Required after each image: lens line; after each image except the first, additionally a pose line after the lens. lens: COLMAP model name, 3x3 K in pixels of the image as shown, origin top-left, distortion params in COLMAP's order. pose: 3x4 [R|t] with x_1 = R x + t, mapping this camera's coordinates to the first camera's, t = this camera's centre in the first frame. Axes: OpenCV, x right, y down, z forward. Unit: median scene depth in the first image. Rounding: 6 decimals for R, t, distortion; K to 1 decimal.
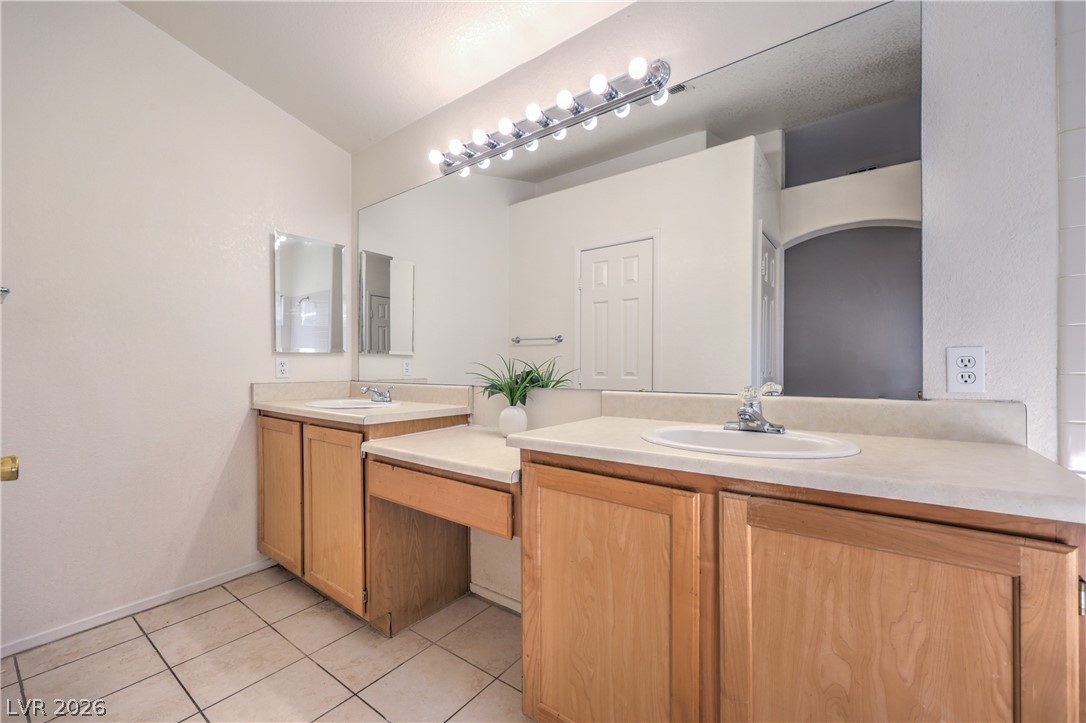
lens RADIAL K [[436.1, 0, 546.2], [0, 436.1, 365.0], [0, 0, 1]] dist [-0.002956, -0.000168]
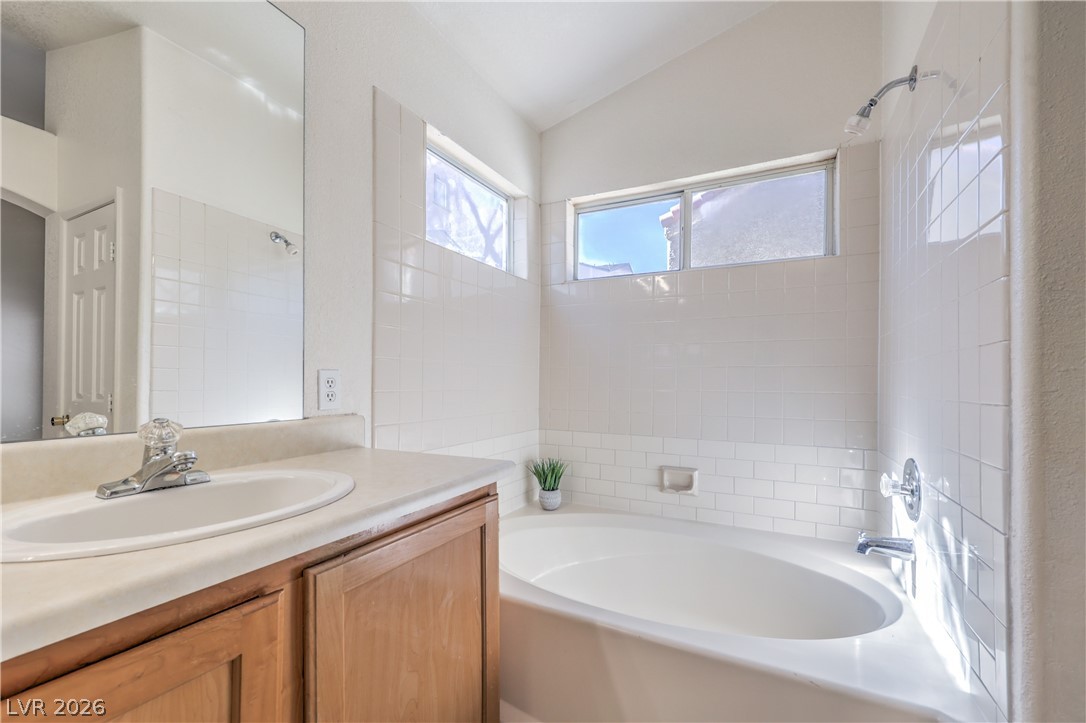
lens RADIAL K [[446.1, 0, 543.1], [0, 446.1, 380.2], [0, 0, 1]] dist [-0.000589, -0.000008]
pose [[-0.150994, 0.009287, 0.988491, -0.326779], [-0.000876, 0.999954, -0.009528, -0.003538], [-0.988534, -0.002304, -0.150979, 0.672409]]
